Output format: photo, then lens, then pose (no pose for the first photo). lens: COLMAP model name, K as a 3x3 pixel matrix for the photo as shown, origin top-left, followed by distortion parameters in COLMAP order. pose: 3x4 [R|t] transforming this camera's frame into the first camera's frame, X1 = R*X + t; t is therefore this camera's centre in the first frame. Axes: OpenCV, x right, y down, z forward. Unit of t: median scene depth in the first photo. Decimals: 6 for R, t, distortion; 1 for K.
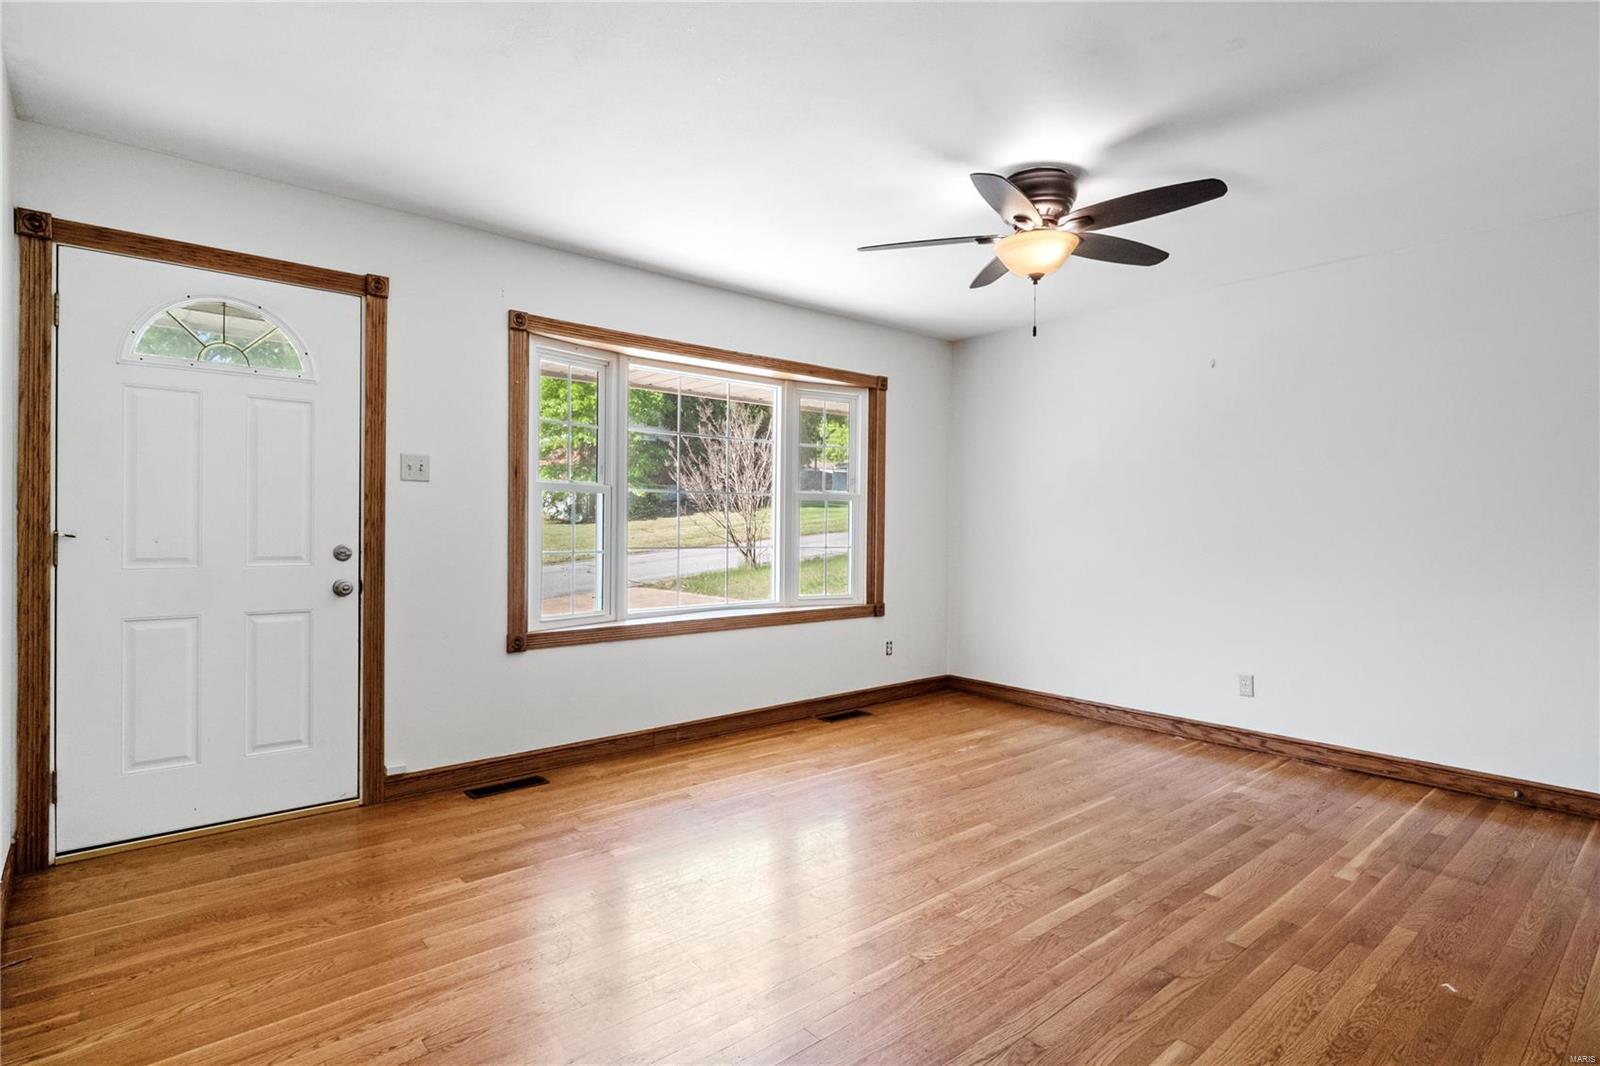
lens RADIAL K [[820.8, 0, 808.9], [0, 820.8, 528.5], [0, 0, 1]] dist [0.009594, -0.000296]
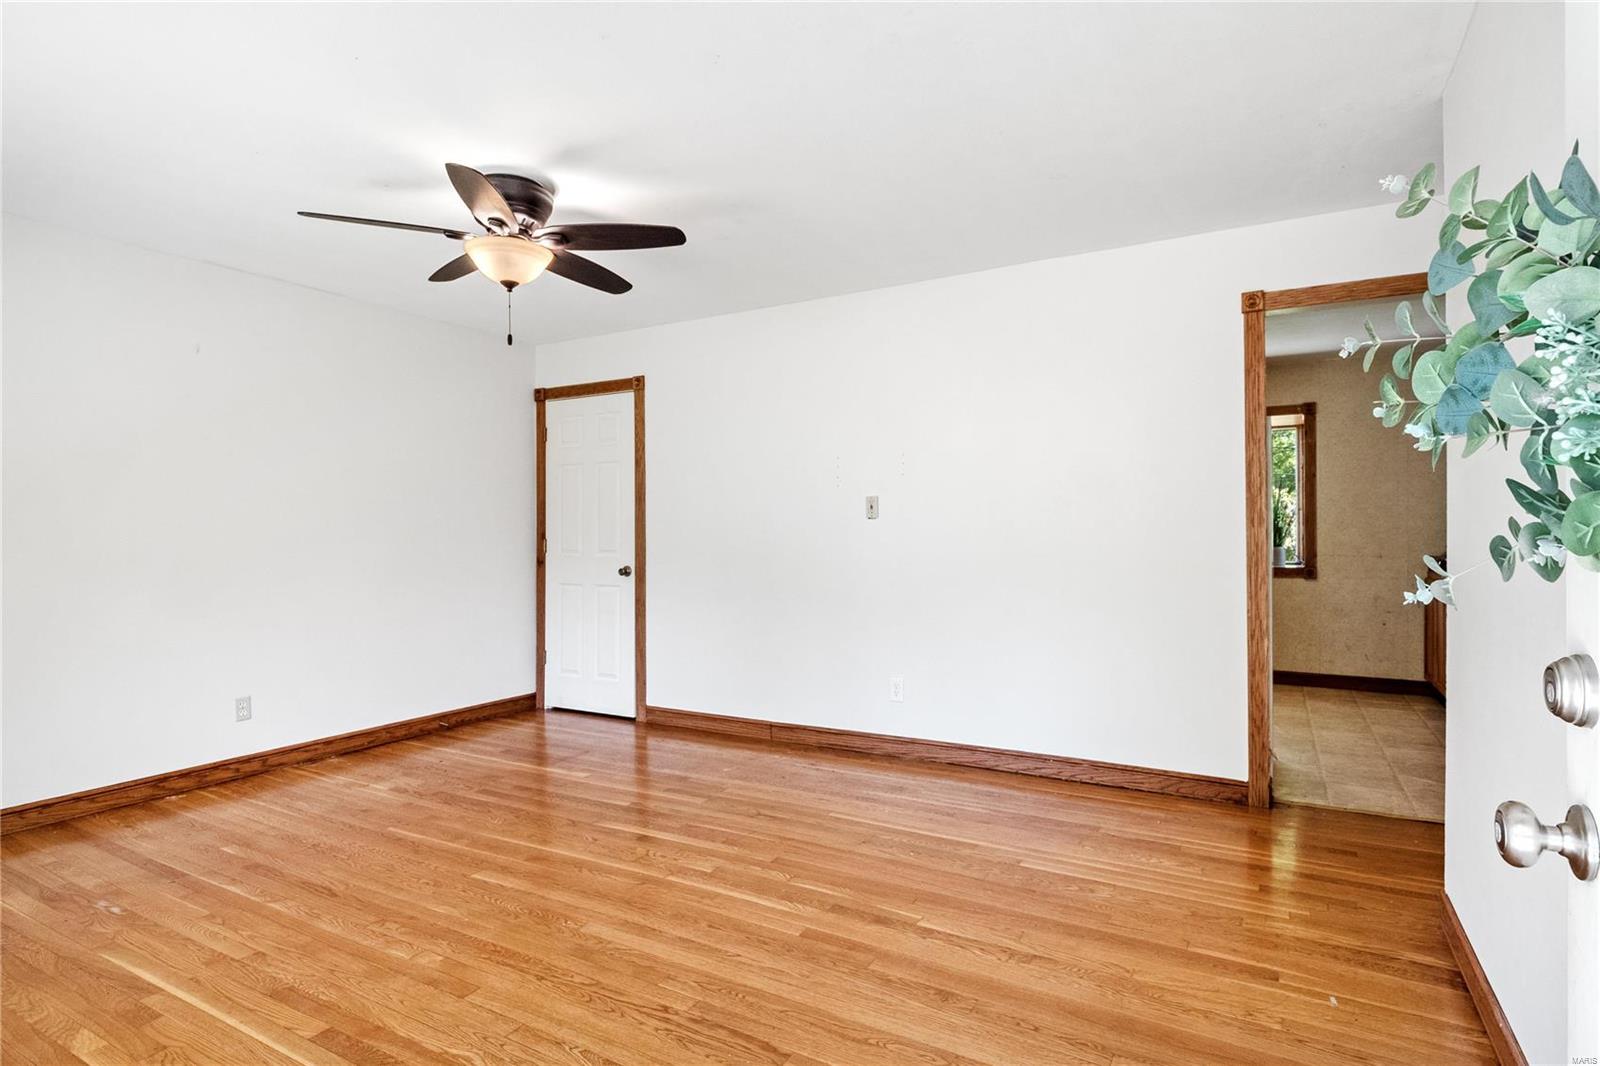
lens RADIAL K [[820.8, 0, 808.9], [0, 820.8, 528.5], [0, 0, 1]] dist [0.009594, -0.000296]
pose [[-0.329173, -0.003131, 0.944264, -0.662785], [0.002203, 0.999989, 0.004084, -0.015768], [-0.944267, 0.003425, -0.329162, 0.852396]]
